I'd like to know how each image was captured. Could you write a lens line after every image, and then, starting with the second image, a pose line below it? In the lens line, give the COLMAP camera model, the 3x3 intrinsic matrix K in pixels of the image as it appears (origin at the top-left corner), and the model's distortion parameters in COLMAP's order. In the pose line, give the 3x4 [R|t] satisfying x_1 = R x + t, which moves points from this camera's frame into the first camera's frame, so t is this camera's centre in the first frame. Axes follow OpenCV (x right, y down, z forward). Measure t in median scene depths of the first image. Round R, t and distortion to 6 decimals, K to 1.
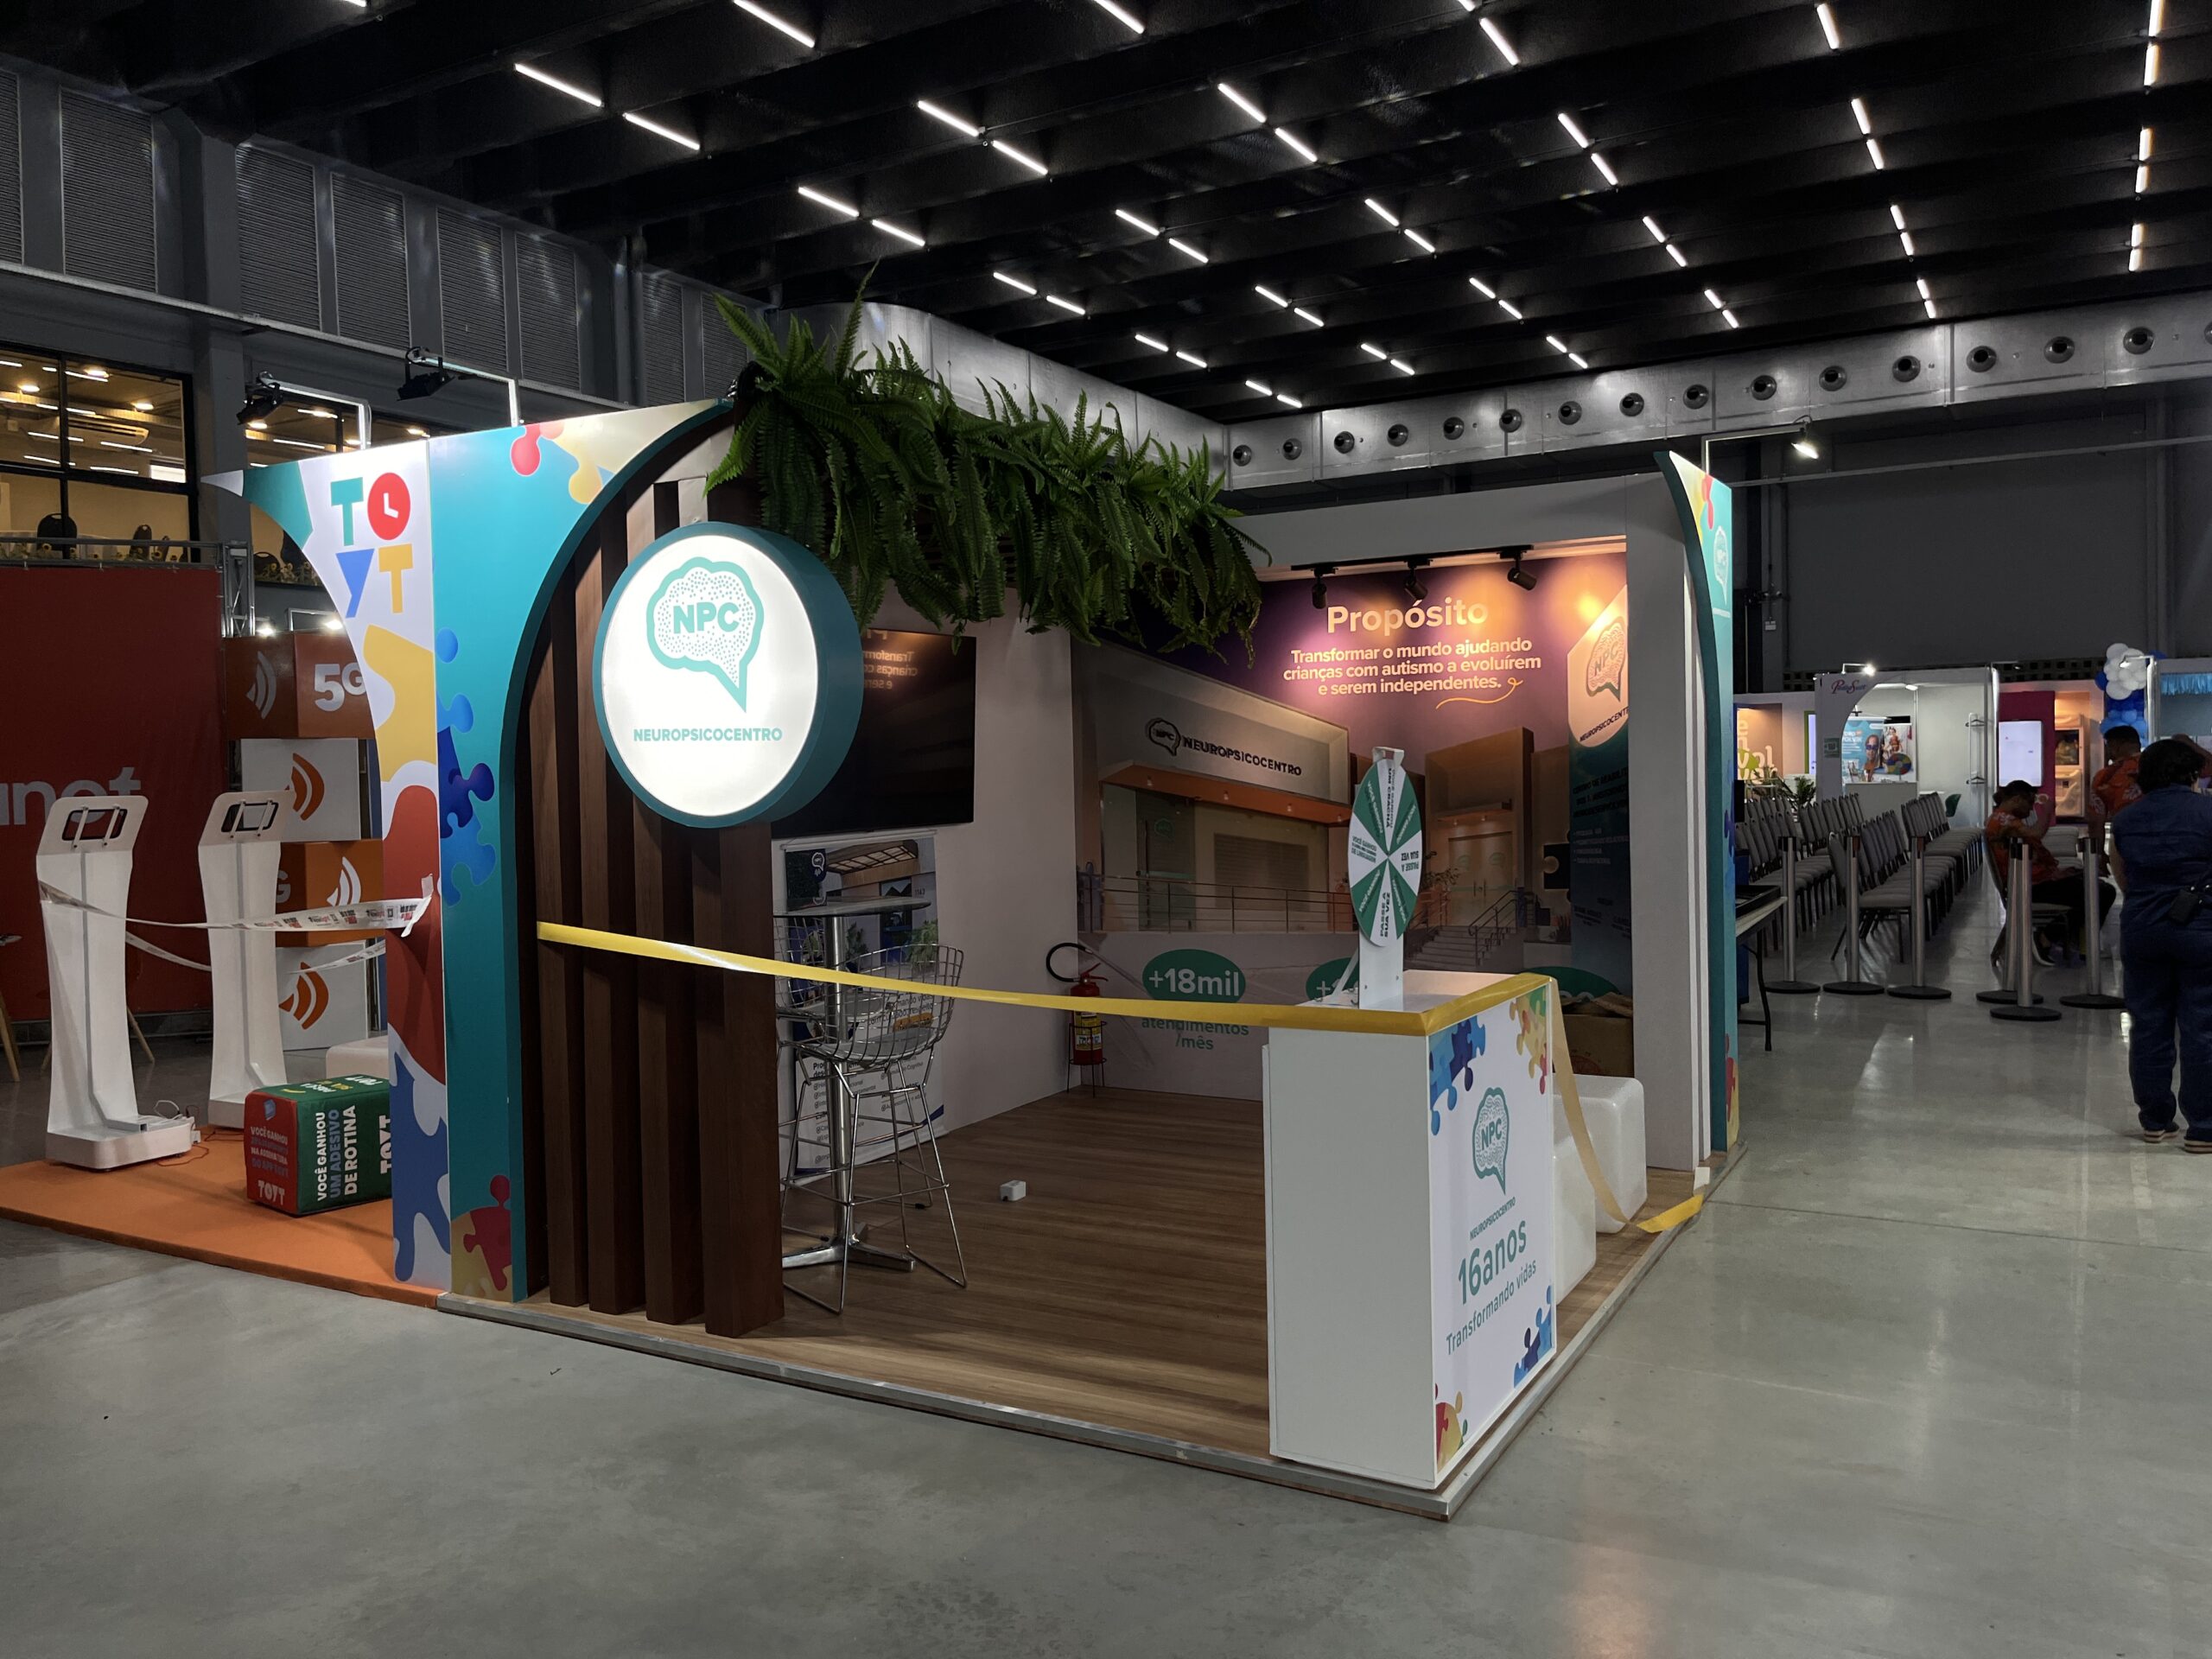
lens RADIAL K [[1683.8, 0, 1111.9], [0, 1683.8, 816.7], [0, 0, 1]] dist [0.054776, -0.067318]
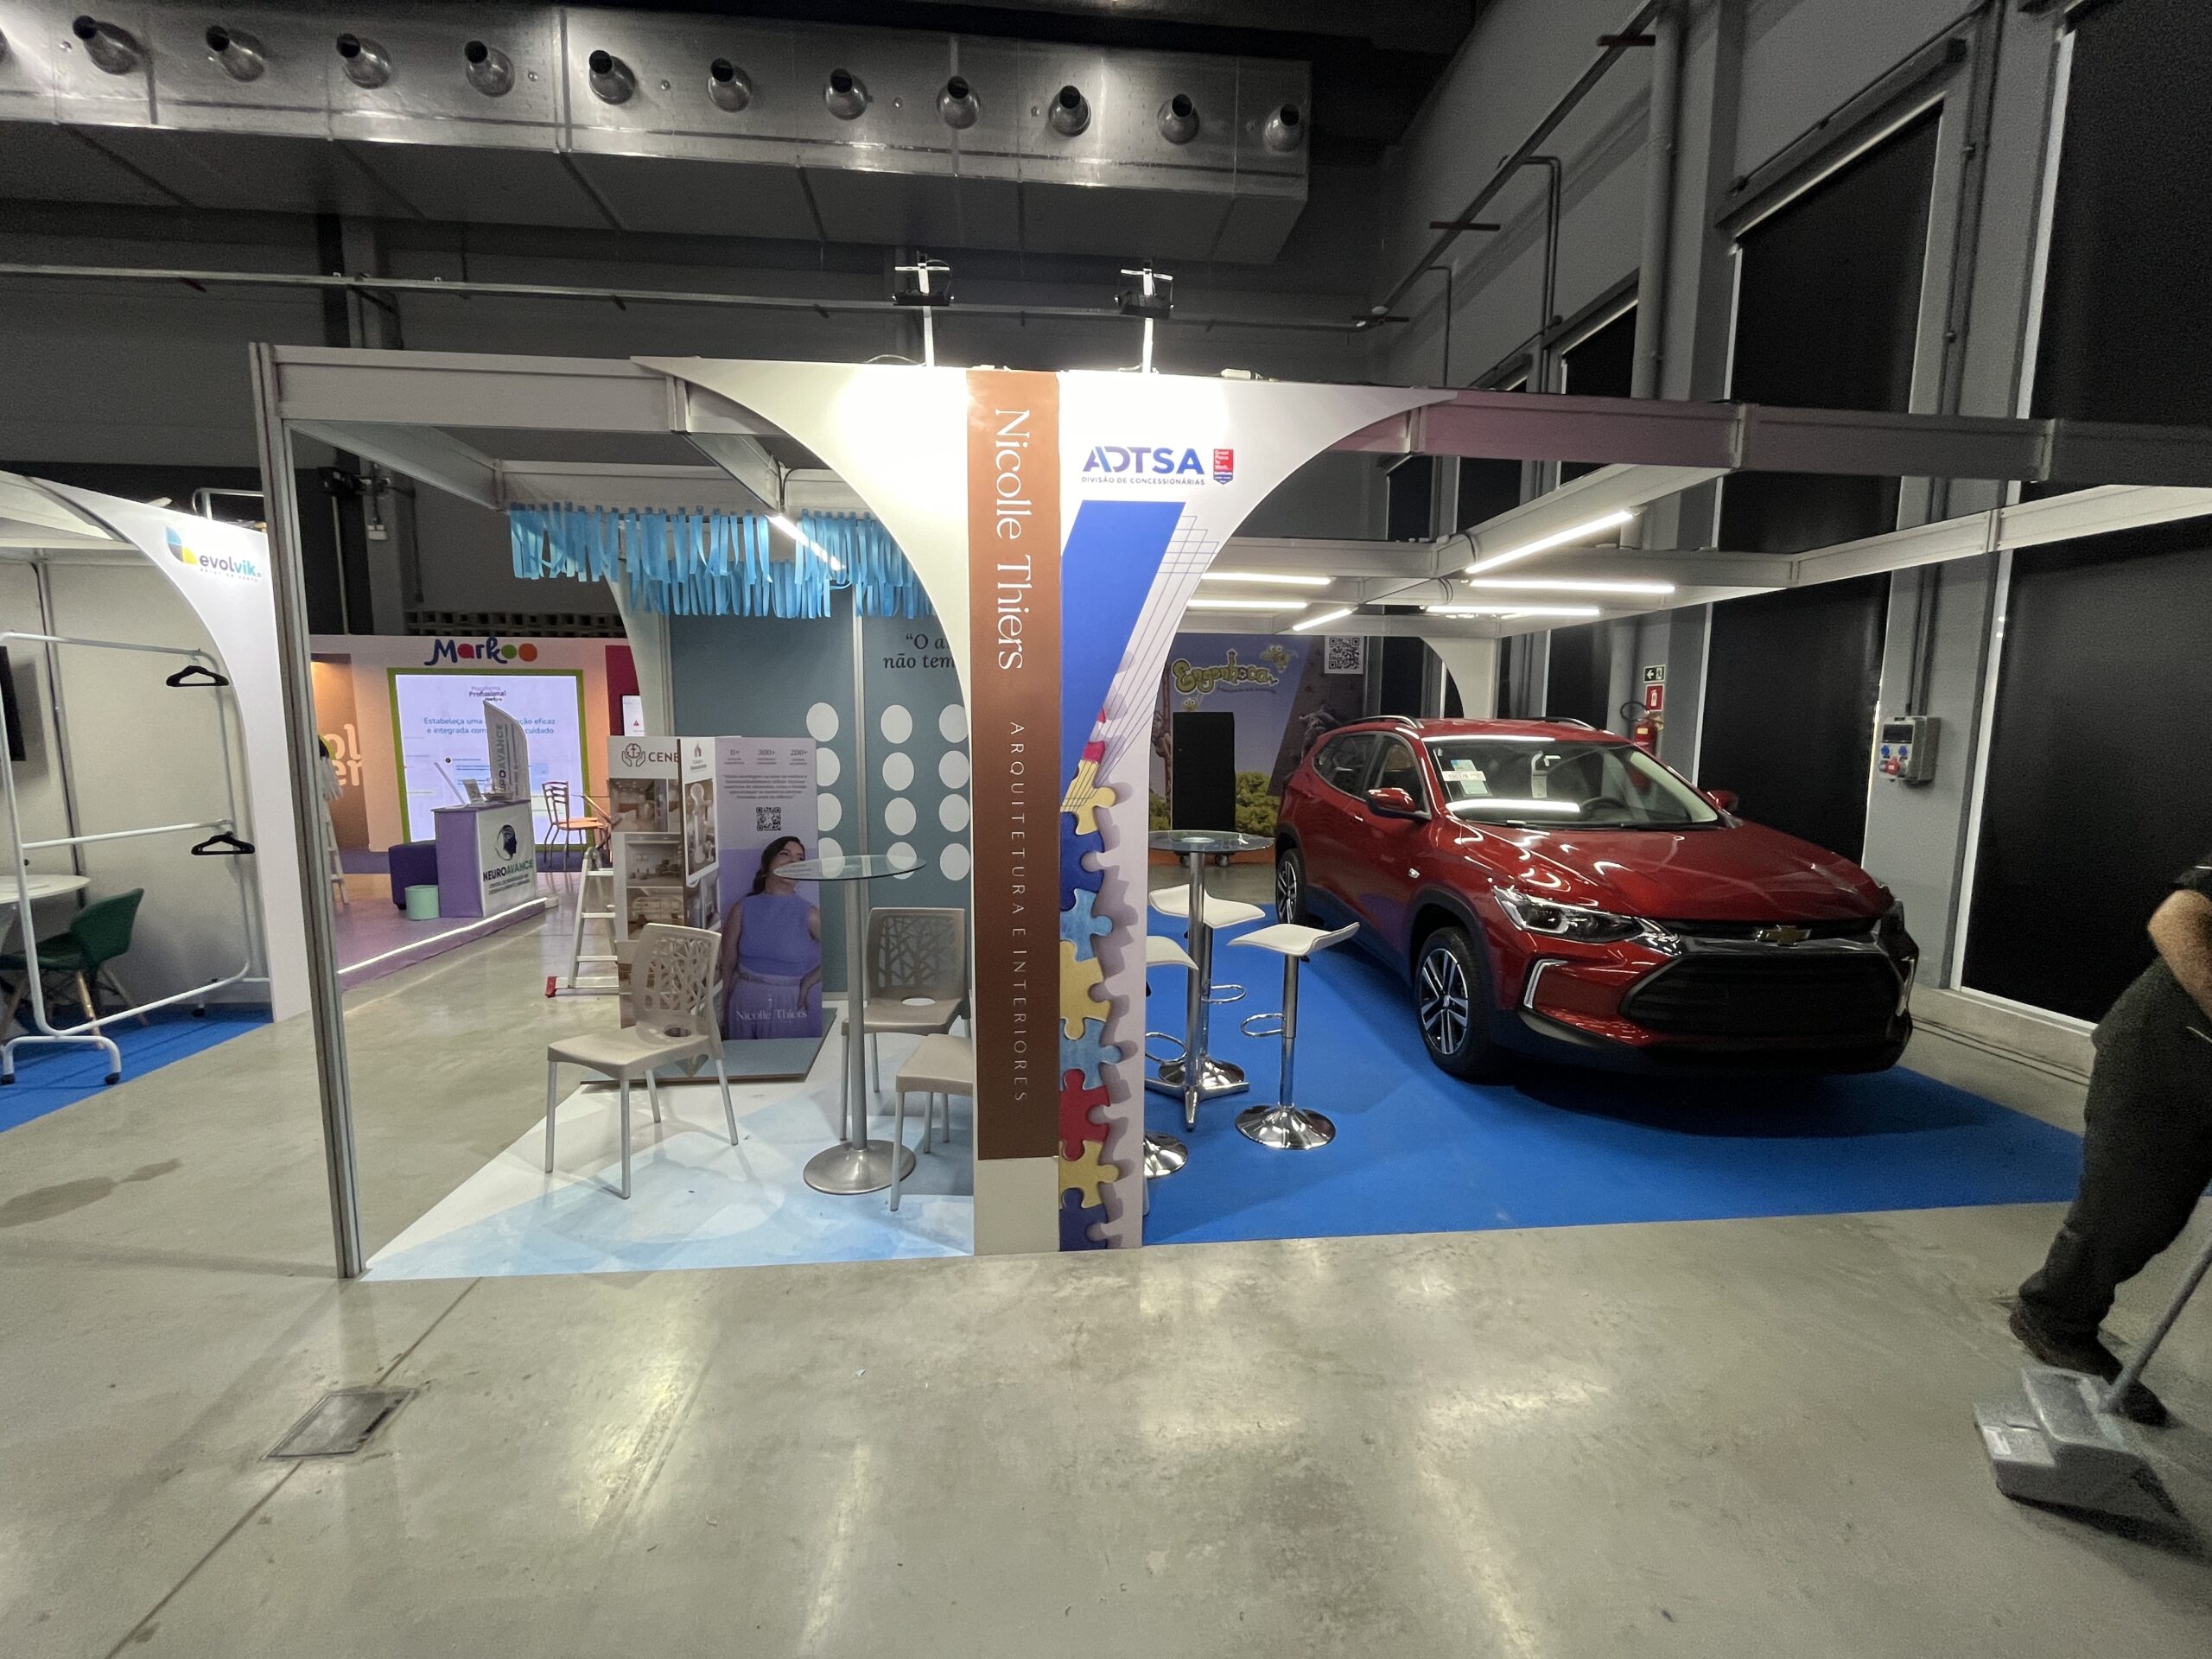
lens RADIAL K [[900.8, 0, 1099.6], [0, 900.8, 823.9], [0, 0, 1]] dist [-0.003641, 0.000286]
pose [[0.823172, -0.033759, 0.566787, 0.467933], [-0.008586, 0.997377, 0.071876, -0.034712], [-0.567726, -0.064033, 0.820723, 0.636902]]
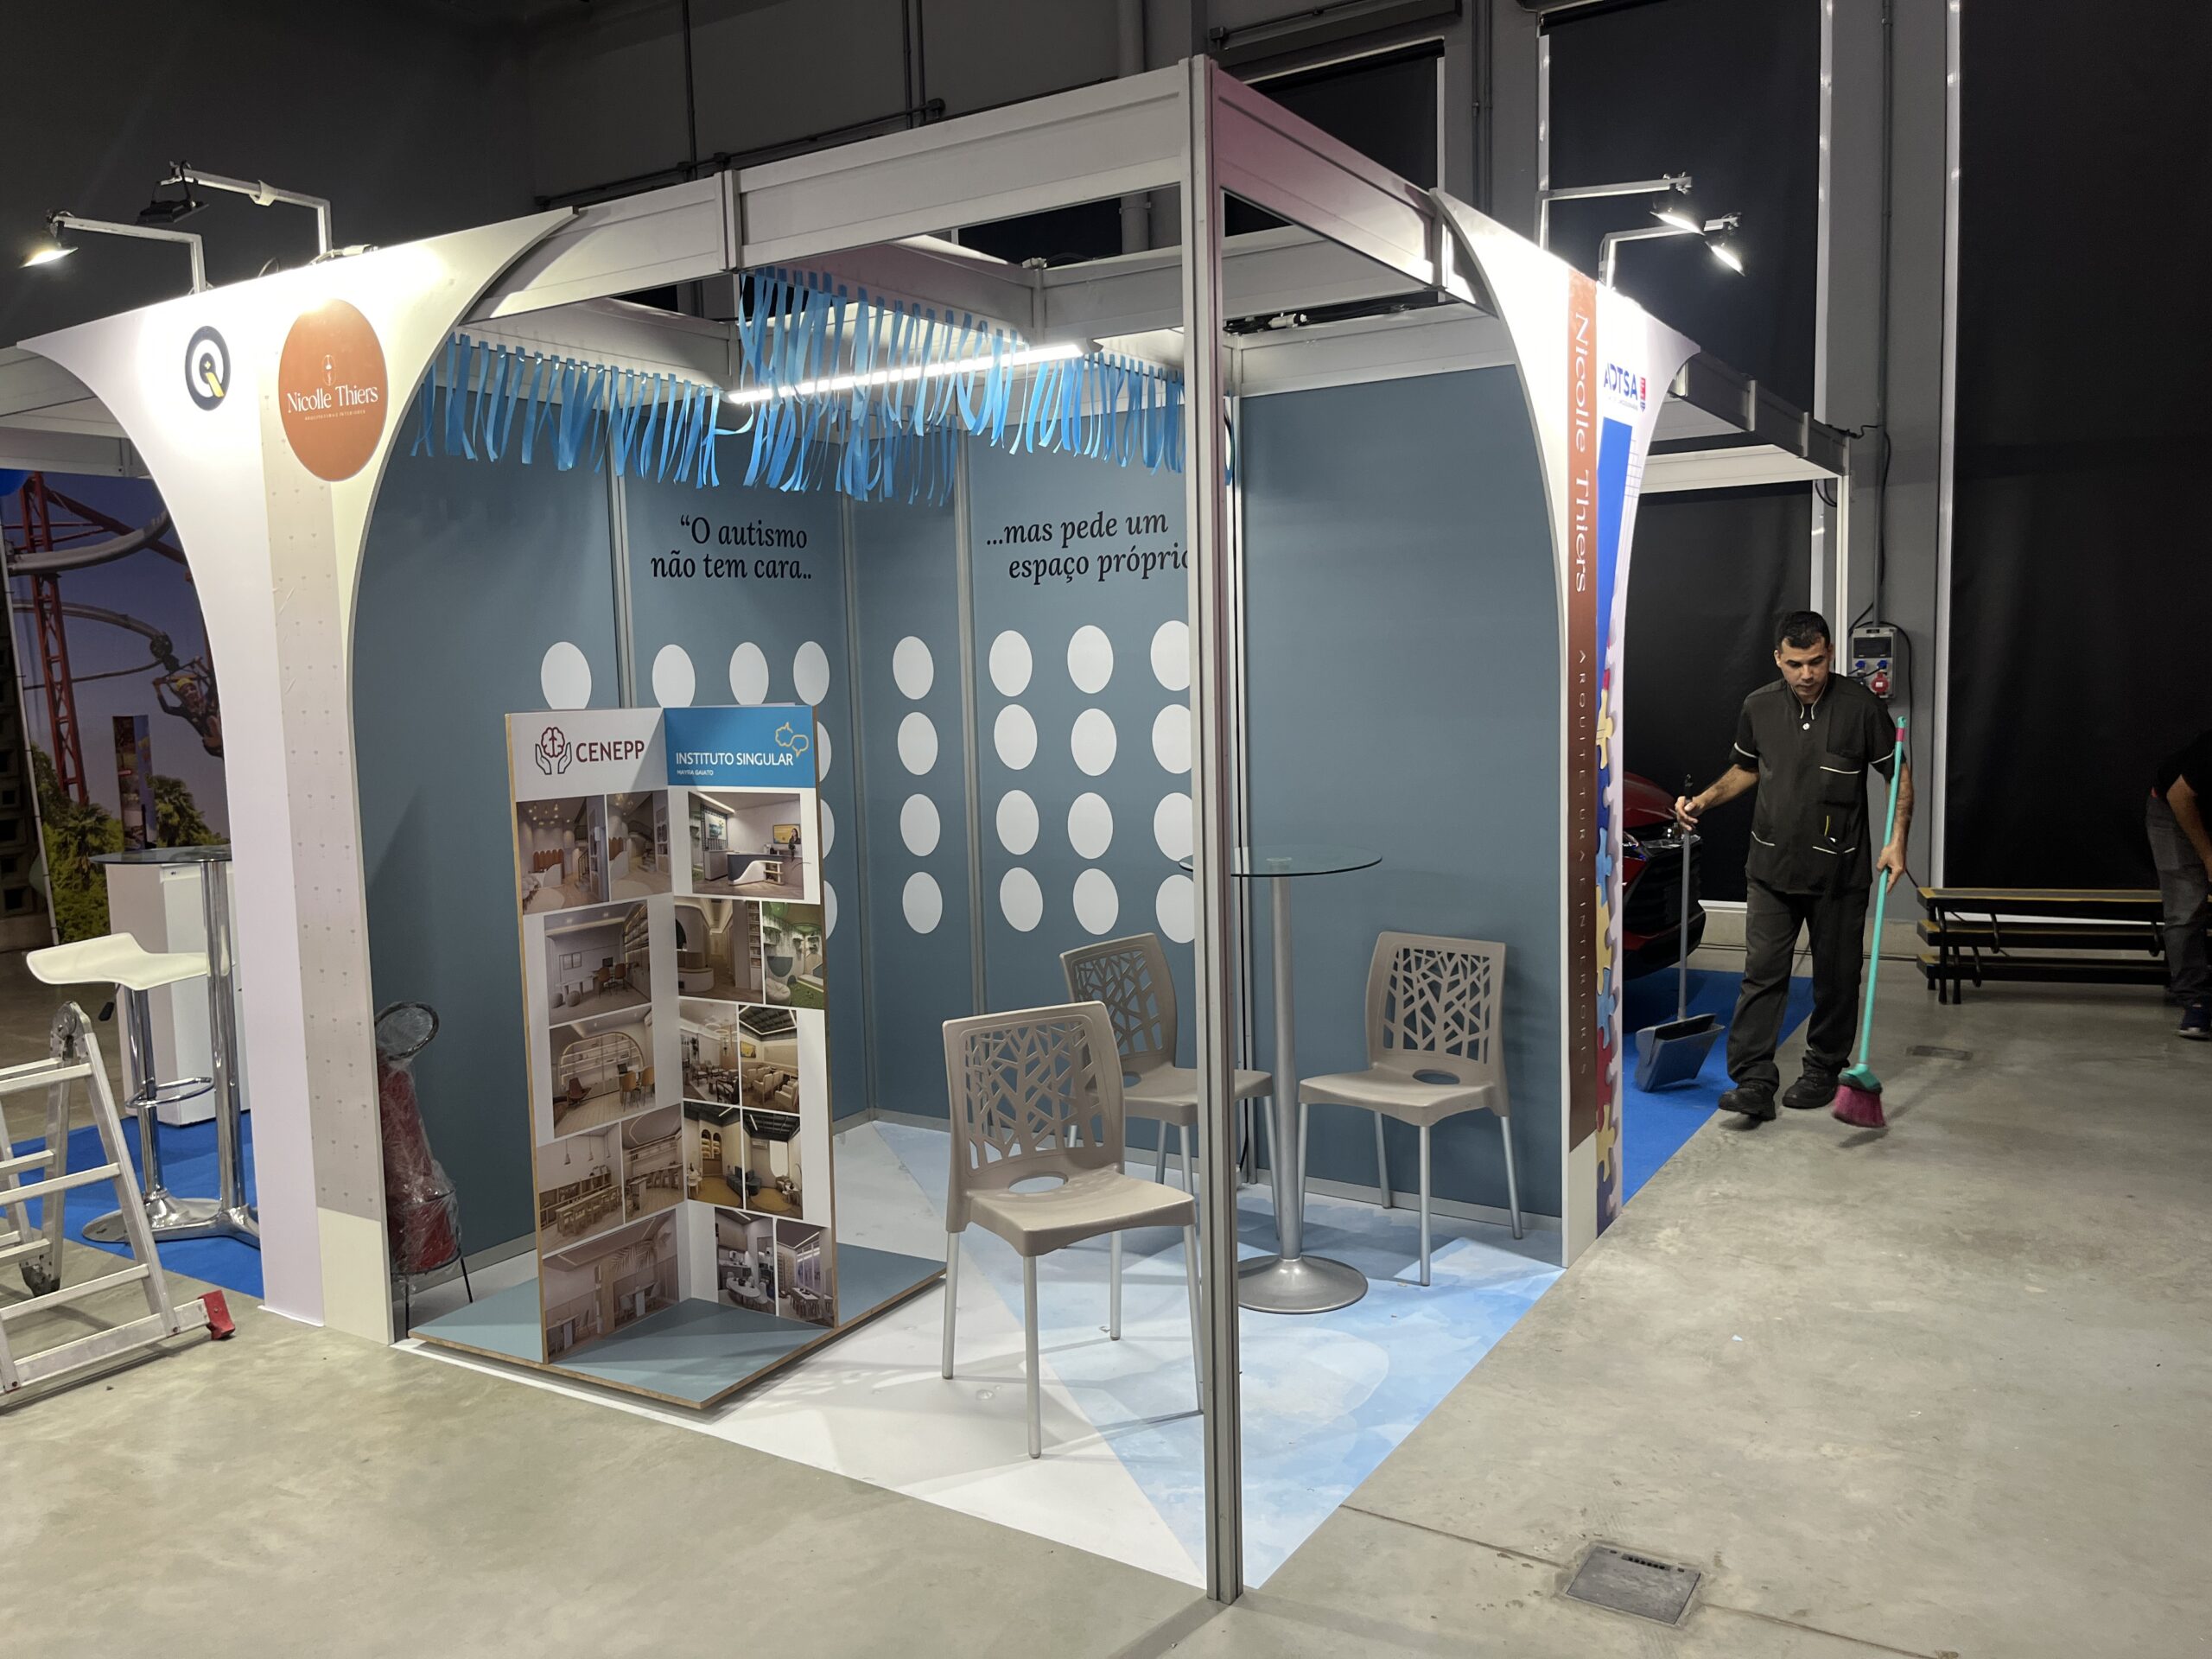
lens RADIAL K [[1683.8, 0, 1122.5], [0, 1683.8, 807.0], [0, 0, 1]] dist [0.054776, -0.067318]
pose [[0.042088, -0.062214, 0.997175, 0.365199], [0.058310, 0.996511, 0.059712, -0.035575], [-0.997411, 0.055632, 0.045568, 0.741891]]
